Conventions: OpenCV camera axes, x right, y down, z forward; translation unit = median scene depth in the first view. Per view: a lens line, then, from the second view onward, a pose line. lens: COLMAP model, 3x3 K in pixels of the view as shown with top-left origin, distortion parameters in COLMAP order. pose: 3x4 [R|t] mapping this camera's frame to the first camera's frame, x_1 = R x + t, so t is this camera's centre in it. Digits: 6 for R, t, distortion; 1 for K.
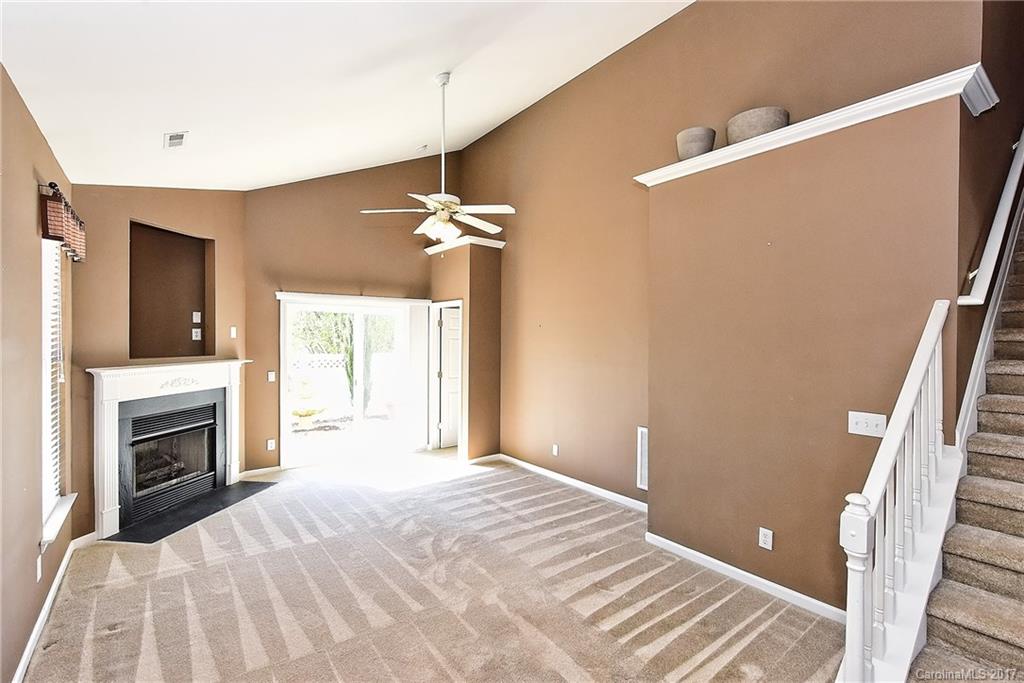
lens RADIAL K [[459.9, 0, 504.9], [0, 459.9, 347.1], [0, 0, 1]] dist [-0.011536, 0.000105]
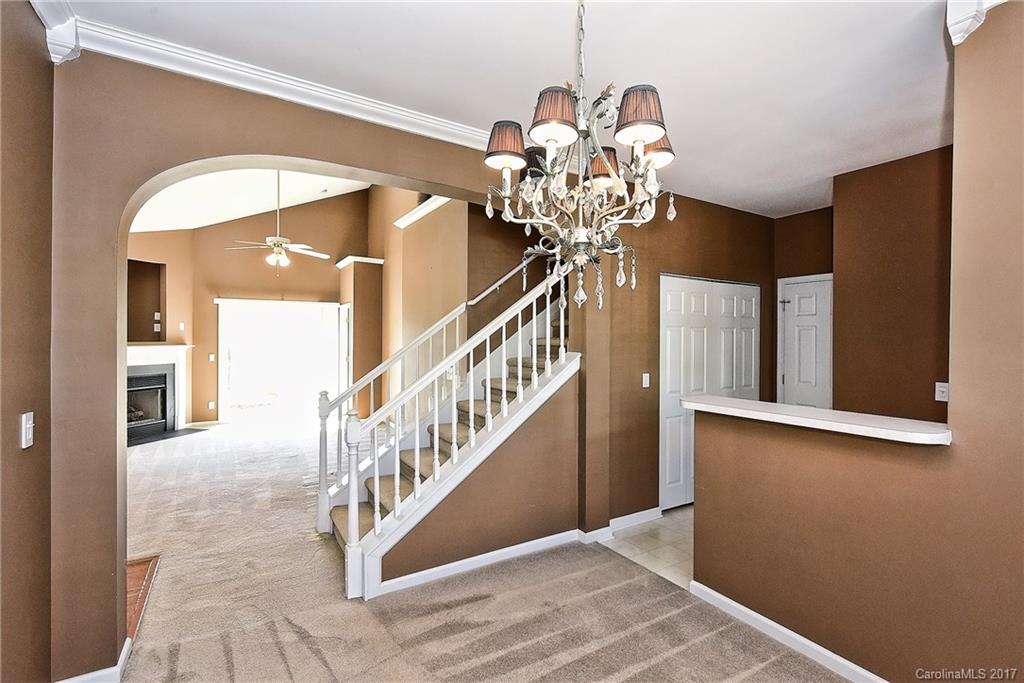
lens RADIAL K [[459.9, 0, 519.5], [0, 459.9, 342.5], [0, 0, 1]] dist [-0.011536, 0.000105]
pose [[0.996314, -0.000666, -0.085783, 0.633478], [-0.000162, 0.999953, -0.009647, 0.034561], [0.085786, 0.009625, 0.996267, -0.378749]]
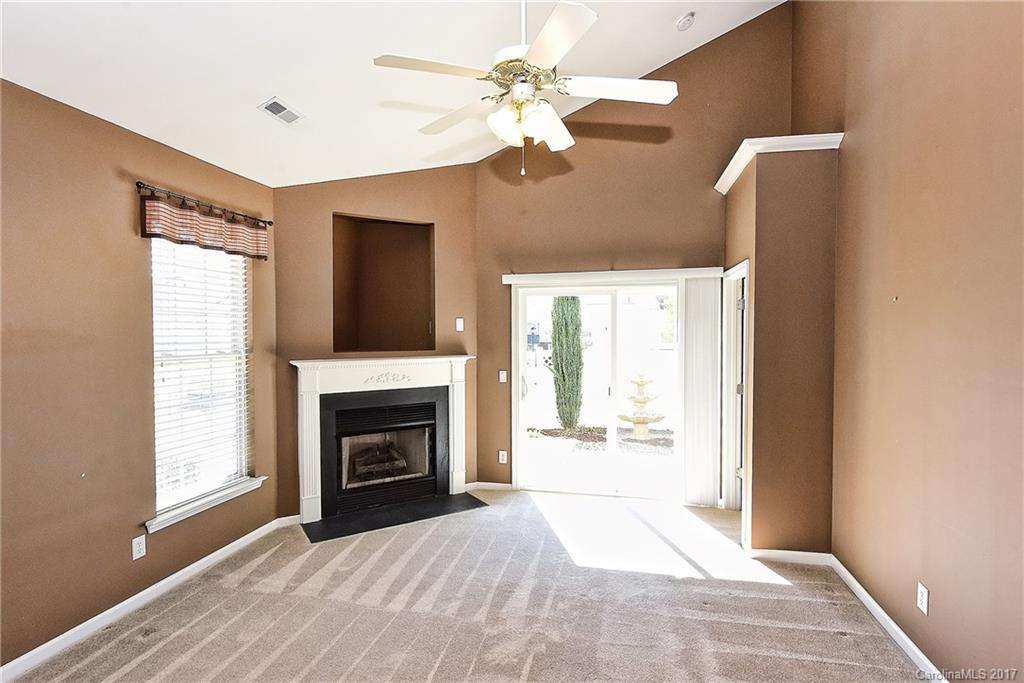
lens RADIAL K [[495.2, 0, 513.2], [0, 495.2, 341.5], [0, 0, 1]] dist [0.000083, -0.000791]
pose [[0.647341, 0.004587, -0.762186, 0.220258], [-0.005702, 0.999983, 0.001175, -0.000908], [0.762179, 0.003585, 0.647357, 0.471214]]
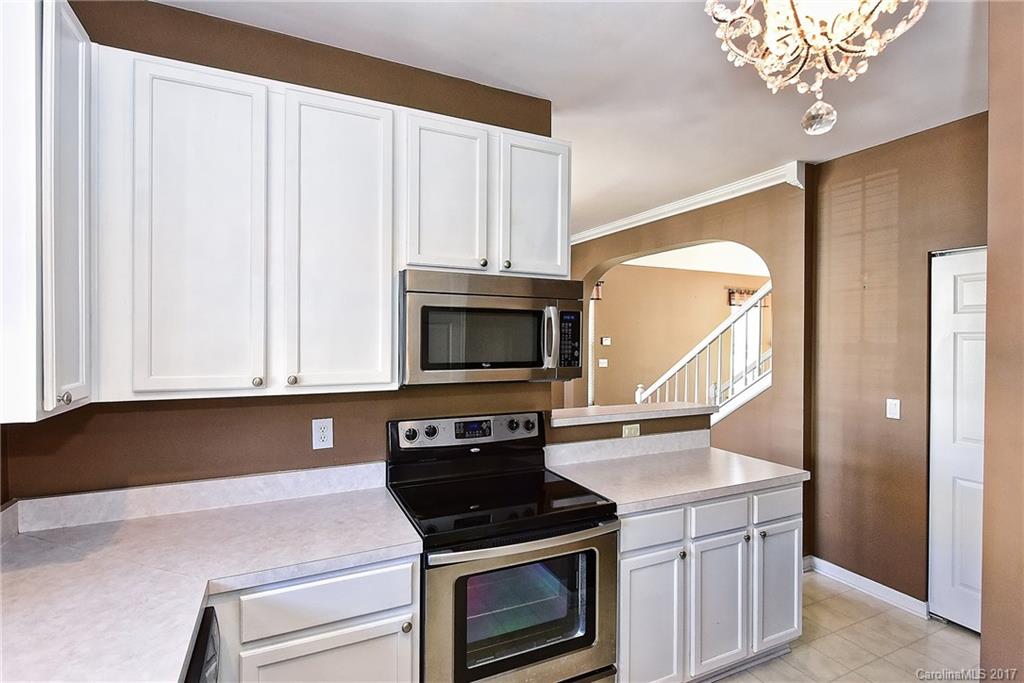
lens RADIAL K [[495.2, 0, 516.0], [0, 495.2, 339.9], [0, 0, 1]] dist [0.000083, -0.000791]
pose [[-0.209772, -0.001826, -0.977749, 1.516584], [-0.022232, 0.999749, 0.002903, 0.010322], [0.977497, 0.022346, -0.209760, 0.103030]]
